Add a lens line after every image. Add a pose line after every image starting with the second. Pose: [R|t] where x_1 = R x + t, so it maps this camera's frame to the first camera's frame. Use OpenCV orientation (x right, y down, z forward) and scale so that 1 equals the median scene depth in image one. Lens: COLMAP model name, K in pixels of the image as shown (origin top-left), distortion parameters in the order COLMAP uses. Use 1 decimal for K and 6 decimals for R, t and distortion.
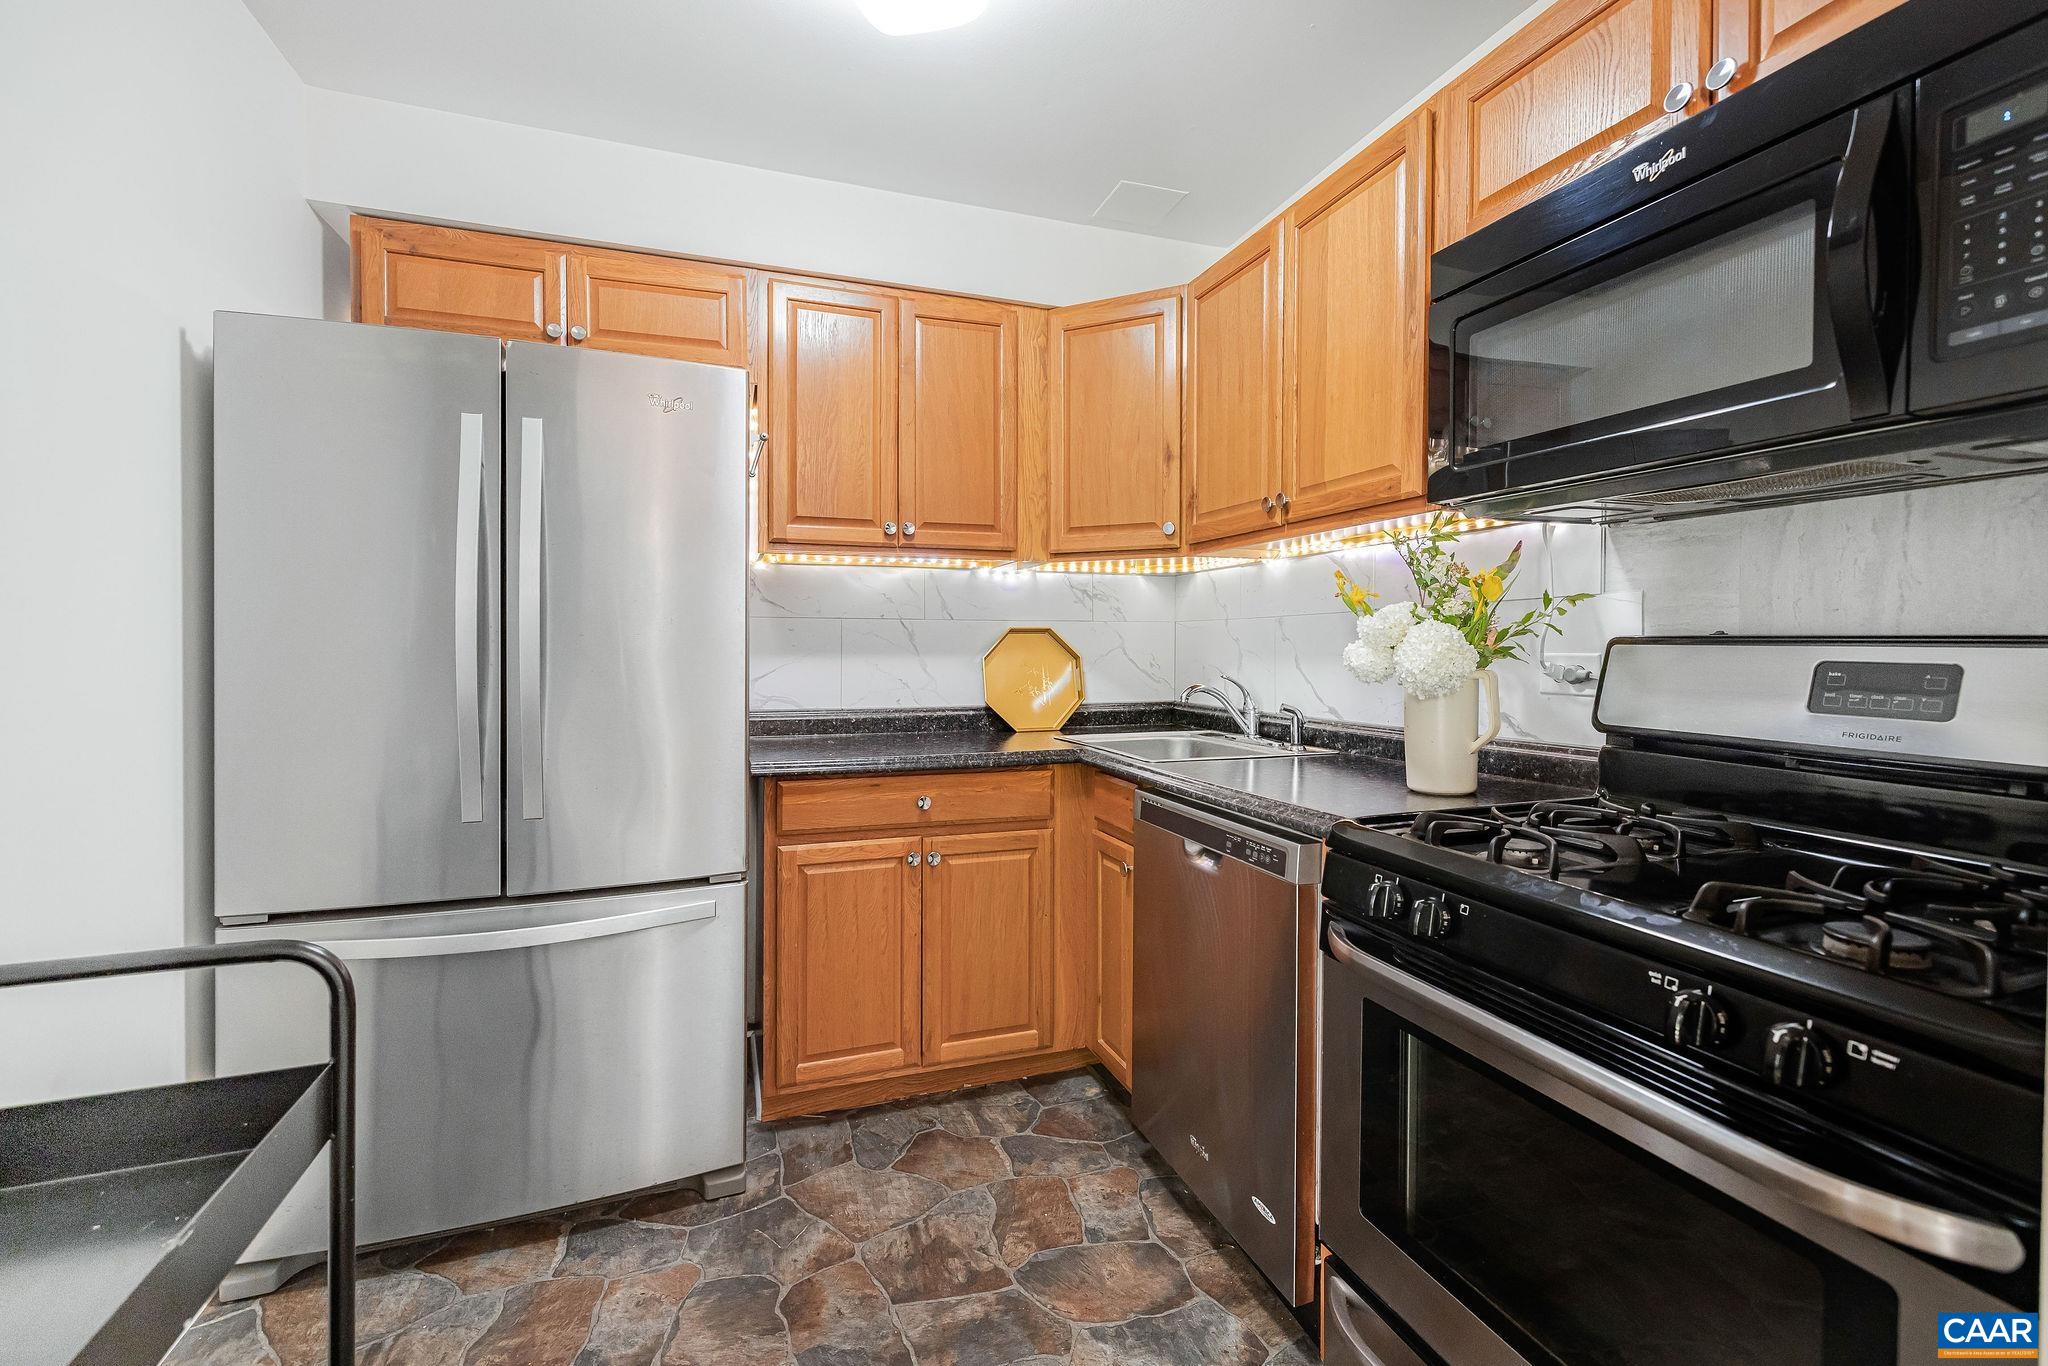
lens RADIAL K [[826.5, 0, 987.4], [0, 826.5, 644.6], [0, 0, 1]] dist [0.000156, 0.000152]
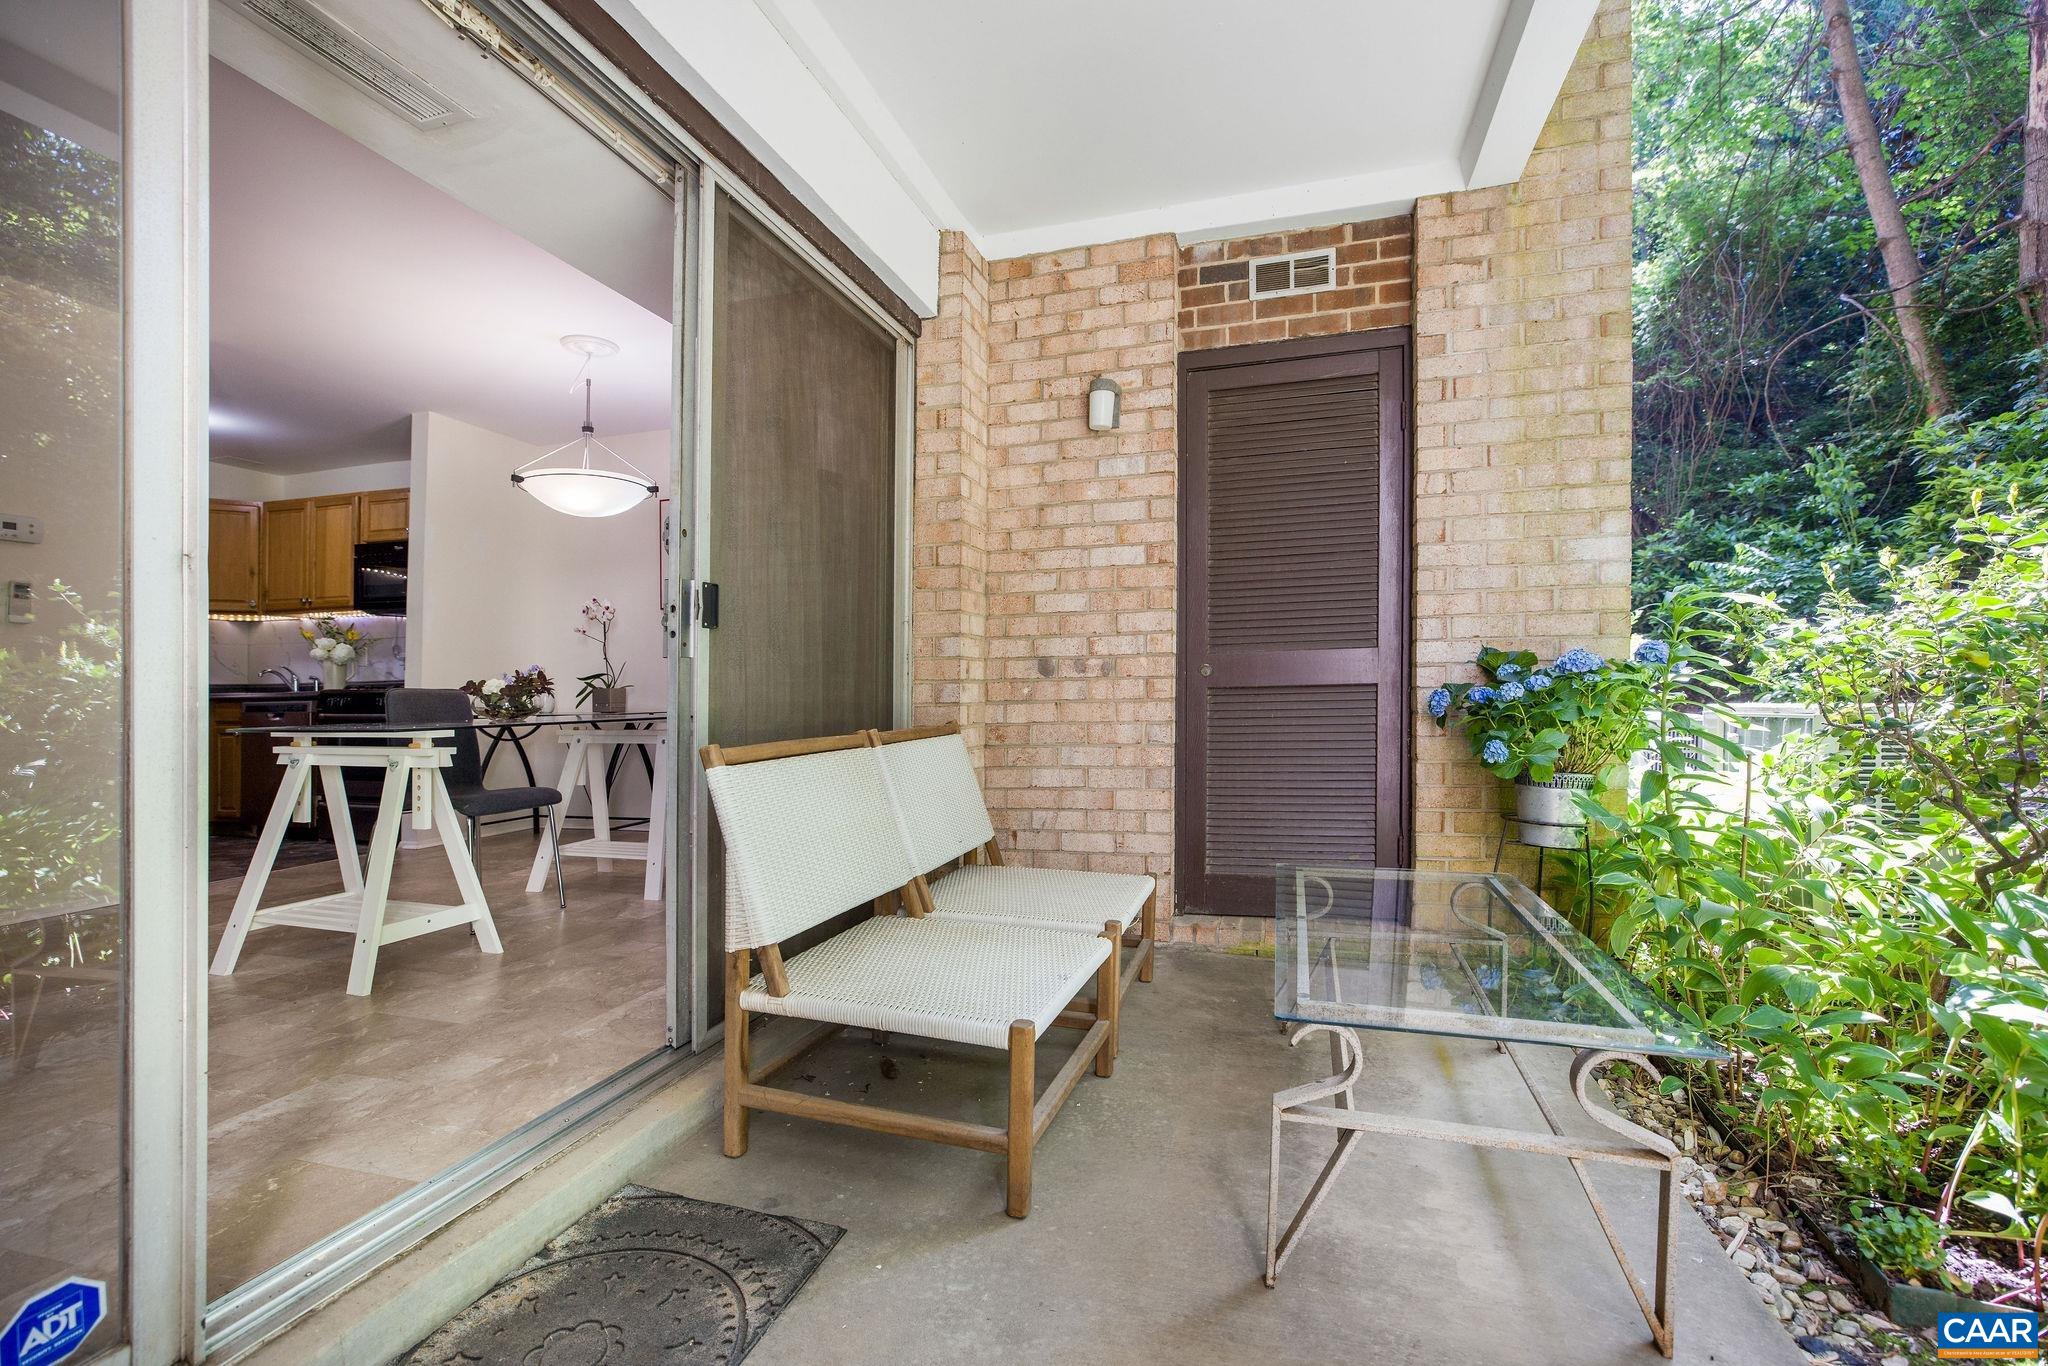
lens RADIAL K [[902.8, 0, 1033.3], [0, 902.8, 648.3], [0, 0, 1]] dist [-0.000502, -0.000105]
pose [[0.556908, 0.022971, 0.830256, -0.682061], [0.023401, 0.998787, -0.043330, 0.148316], [-0.830244, 0.043560, 0.555695, -2.298680]]
